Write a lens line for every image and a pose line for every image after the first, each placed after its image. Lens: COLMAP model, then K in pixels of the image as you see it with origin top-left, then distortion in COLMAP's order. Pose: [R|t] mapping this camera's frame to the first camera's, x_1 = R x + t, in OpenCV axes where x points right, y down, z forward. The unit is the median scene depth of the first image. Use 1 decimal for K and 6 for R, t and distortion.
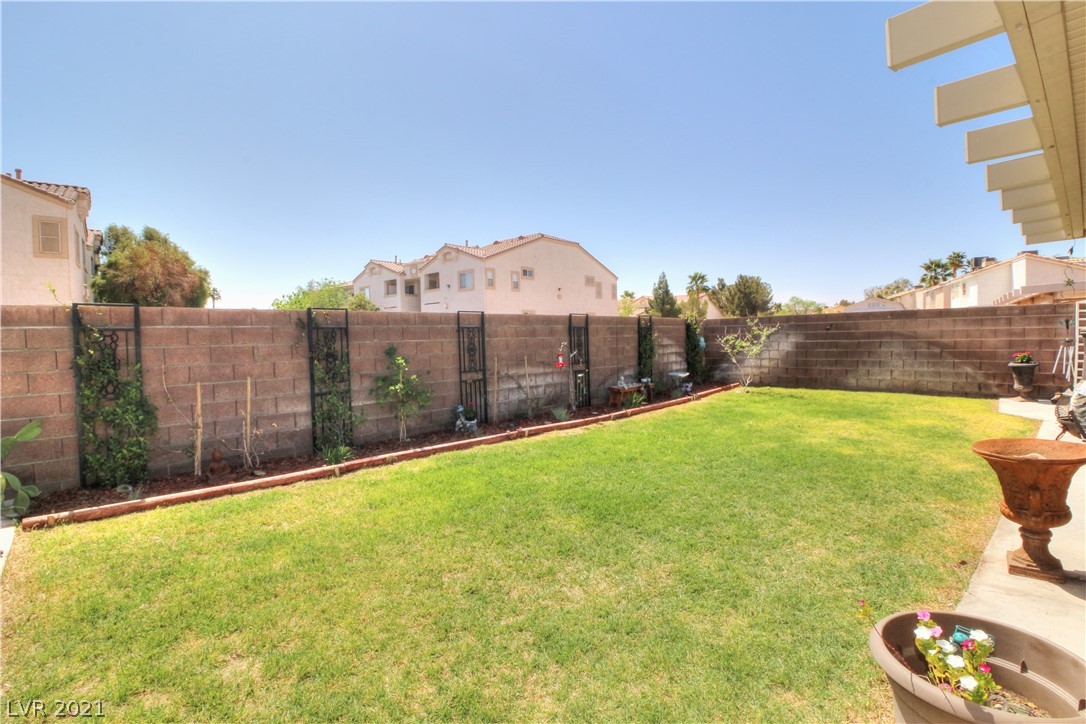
lens RADIAL K [[515.2, 0, 546.8], [0, 515.2, 361.1], [0, 0, 1]] dist [-0.002993, -0.000658]
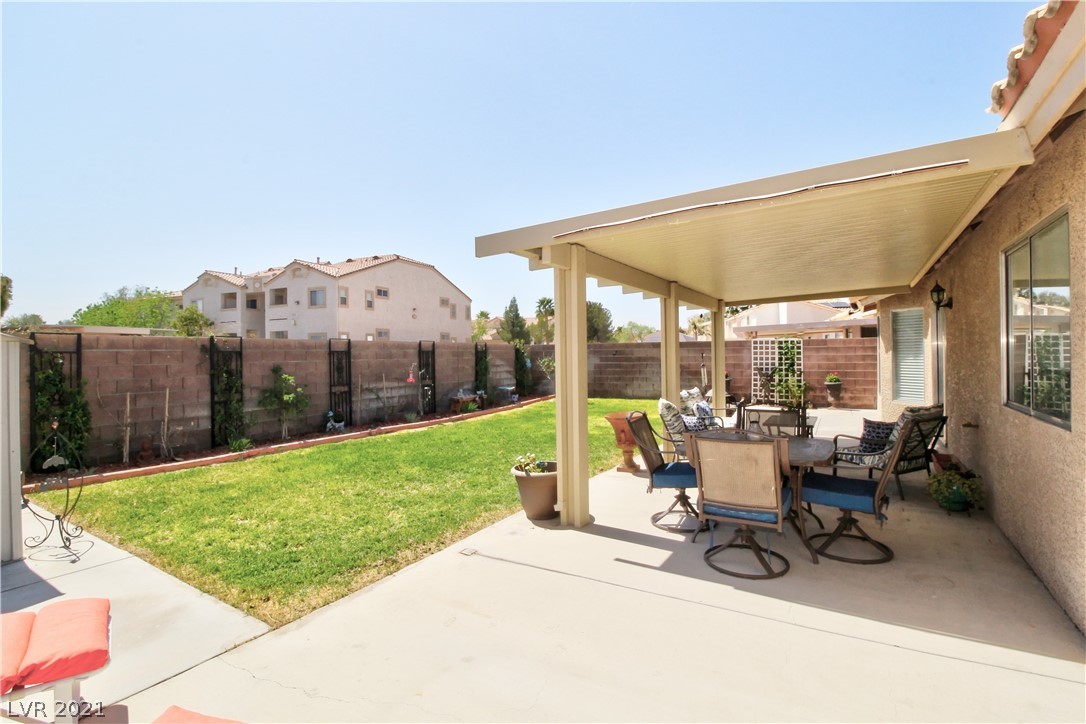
lens RADIAL K [[515.2, 0, 550.7], [0, 515.2, 359.7], [0, 0, 1]] dist [-0.002993, -0.000658]
pose [[0.960320, 0.009309, 0.278746, 0.001217], [0.001312, 0.999281, -0.037892, 0.004632], [-0.278898, 0.036754, 0.959617, -0.313976]]
